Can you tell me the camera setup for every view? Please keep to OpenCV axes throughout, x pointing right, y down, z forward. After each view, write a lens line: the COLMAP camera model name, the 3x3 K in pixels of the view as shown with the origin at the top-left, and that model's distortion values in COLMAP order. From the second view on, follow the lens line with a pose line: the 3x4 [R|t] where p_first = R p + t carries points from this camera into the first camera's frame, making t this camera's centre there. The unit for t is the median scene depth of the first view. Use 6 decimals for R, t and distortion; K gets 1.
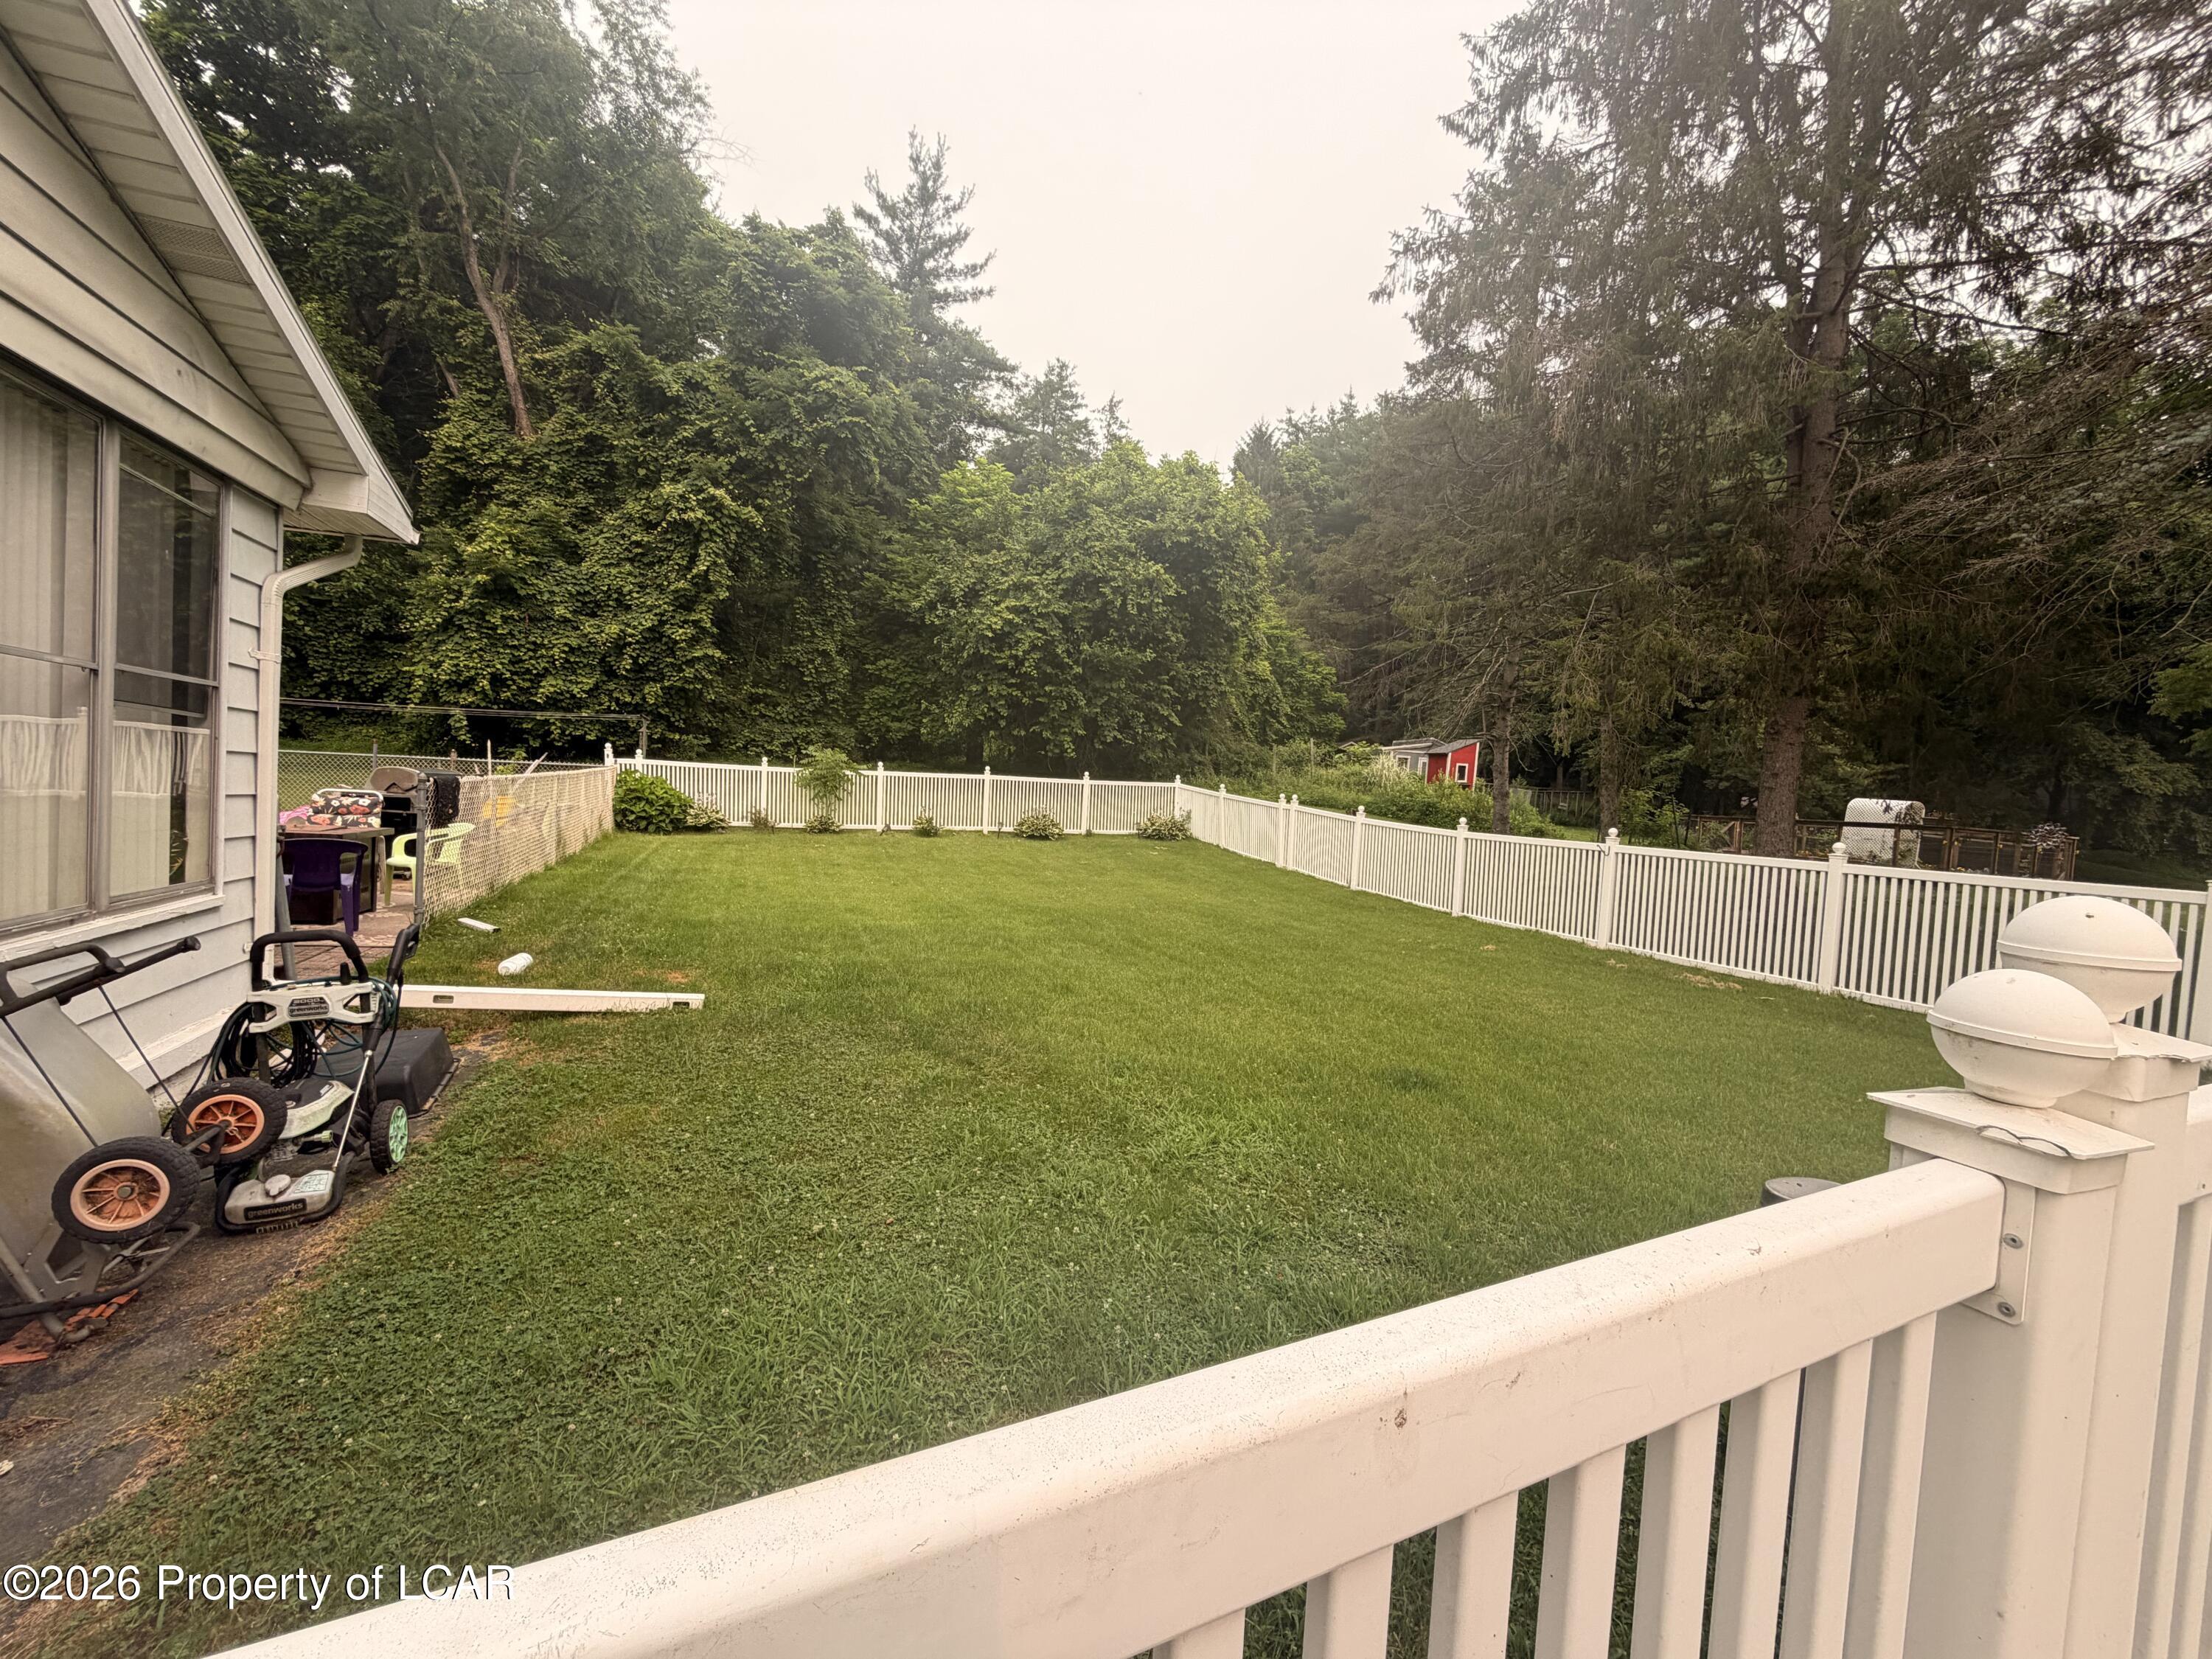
lens RADIAL K [[867.5, 0, 1118.7], [0, 867.5, 831.2], [0, 0, 1]] dist [0.001544, 0.000058]
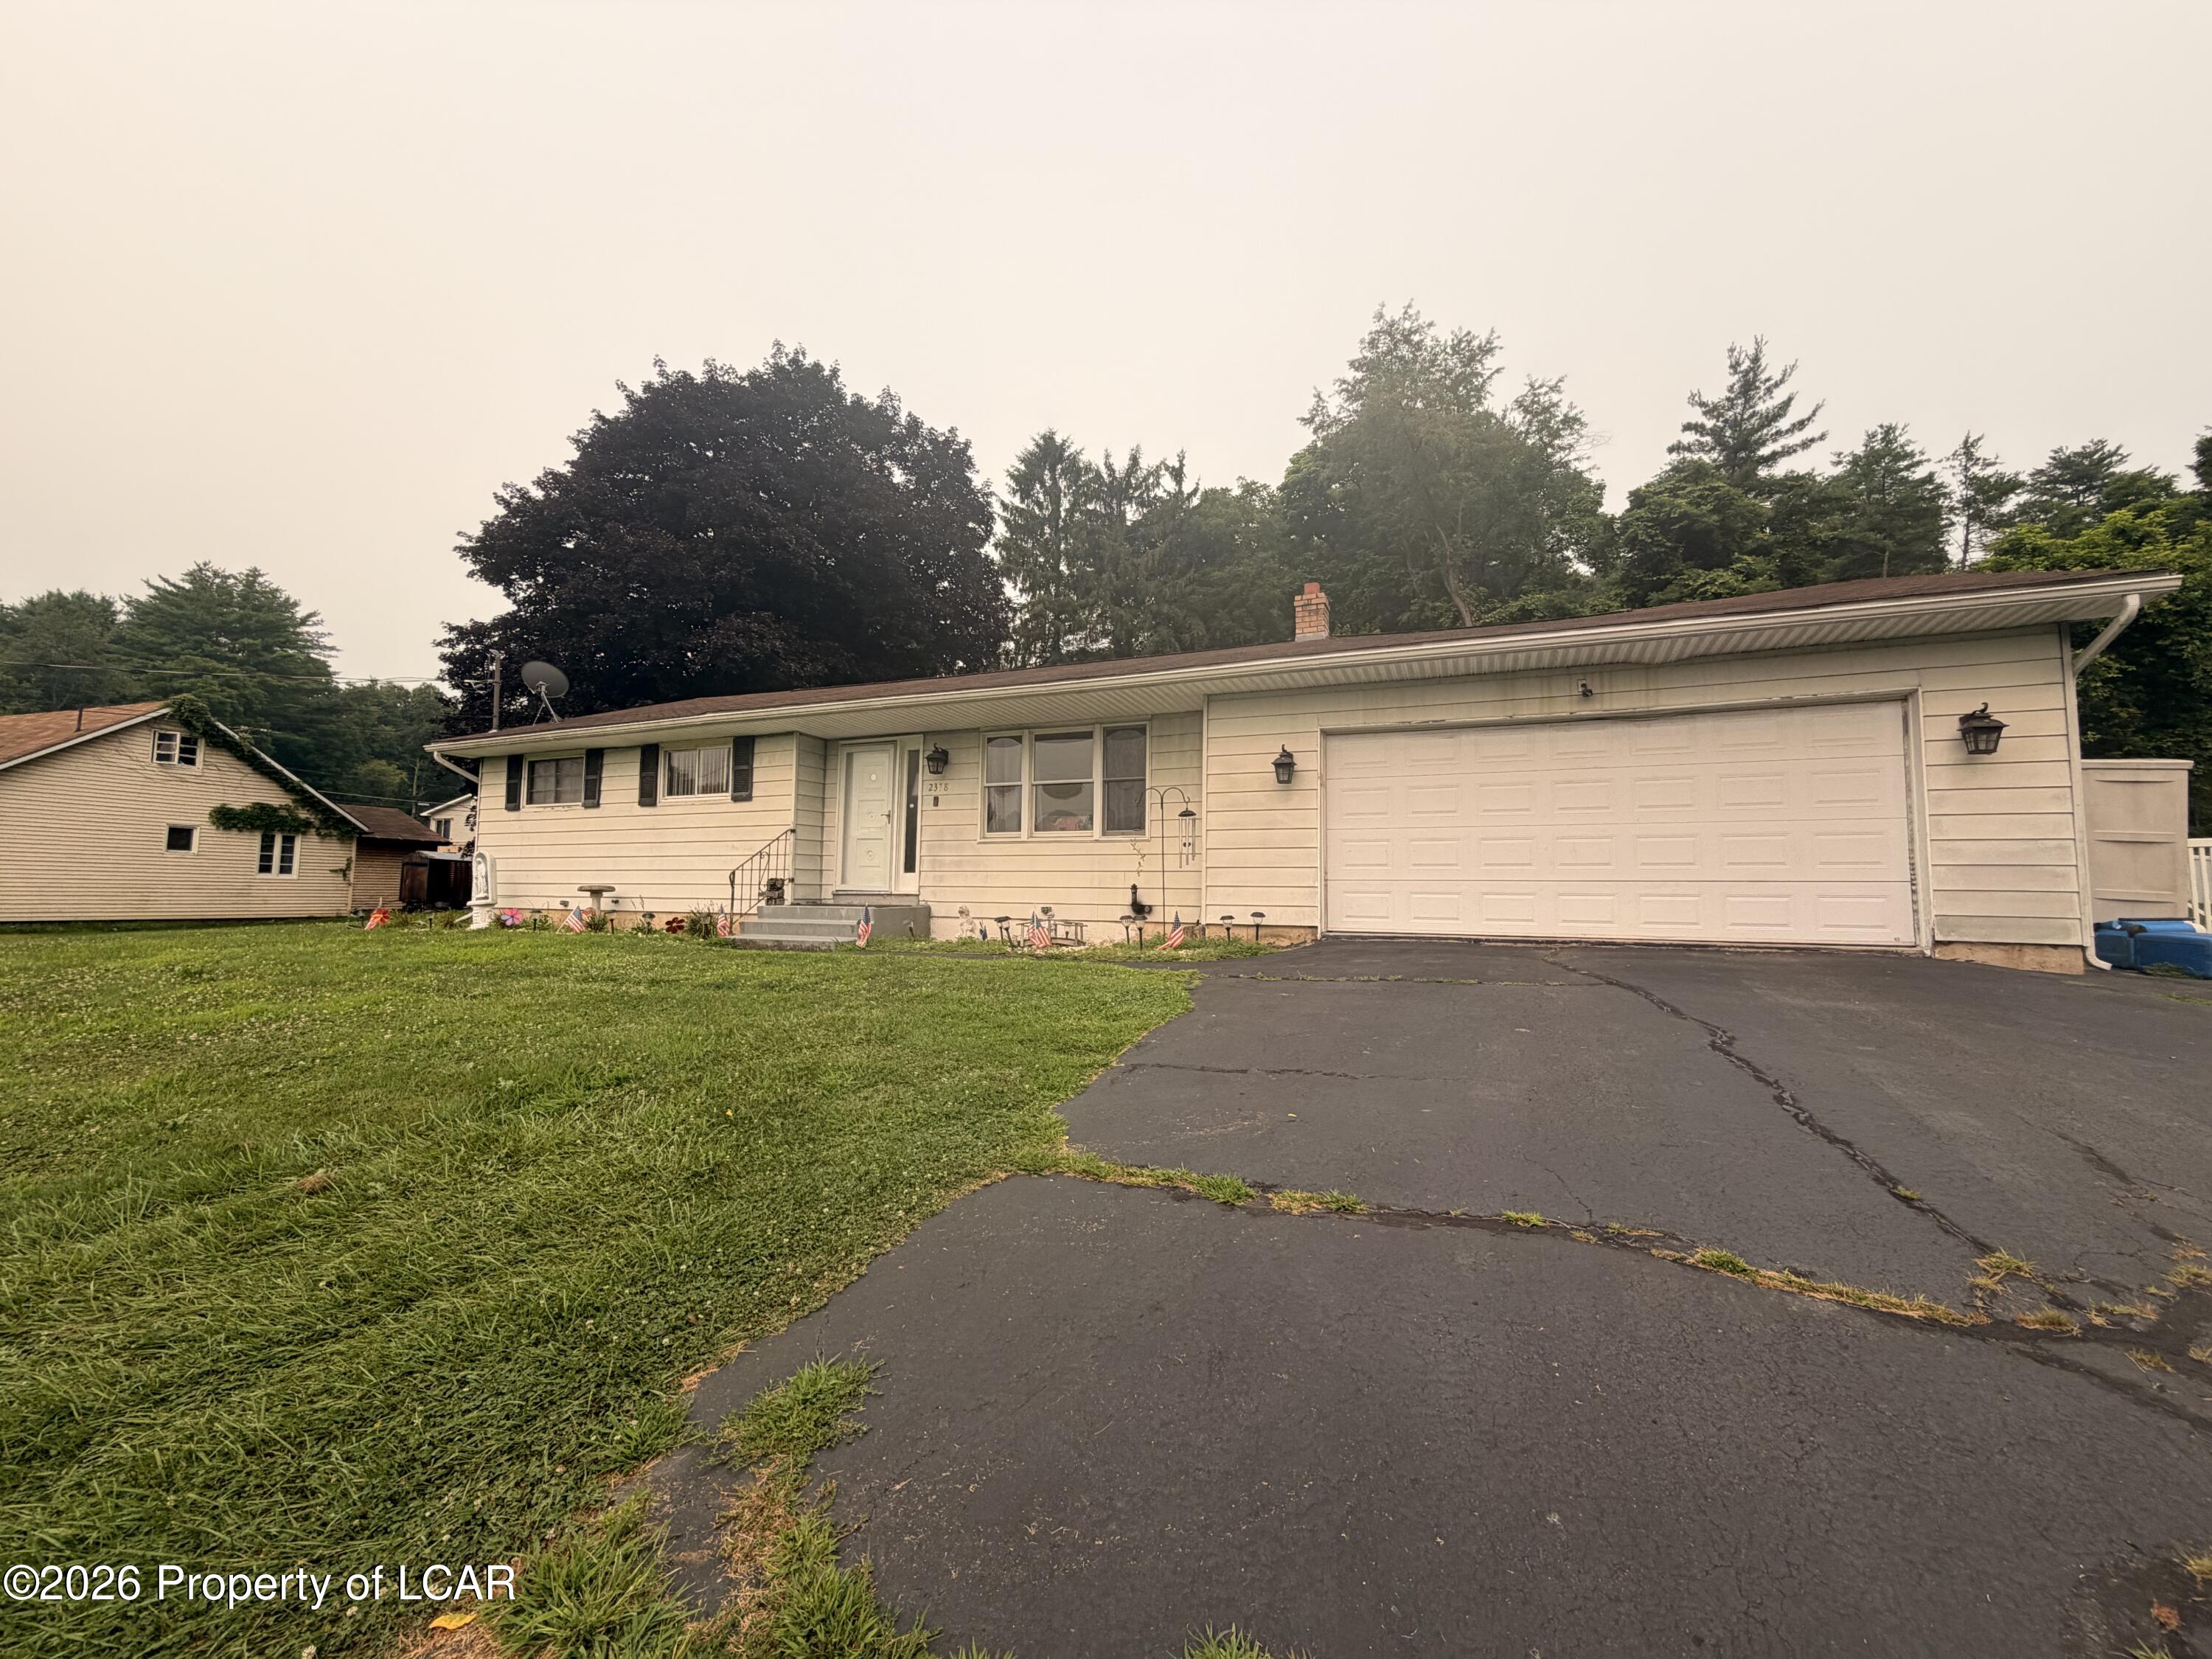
lens RADIAL K [[888.6, 0, 1115.5], [0, 888.6, 825.5], [0, 0, 1]] dist [0.000358, 0.000347]
pose [[0.697887, -0.106914, -0.708183, -0.026009], [-0.001008, 0.988648, -0.150248, 0.045832], [0.716207, 0.105570, 0.689857, -0.386943]]
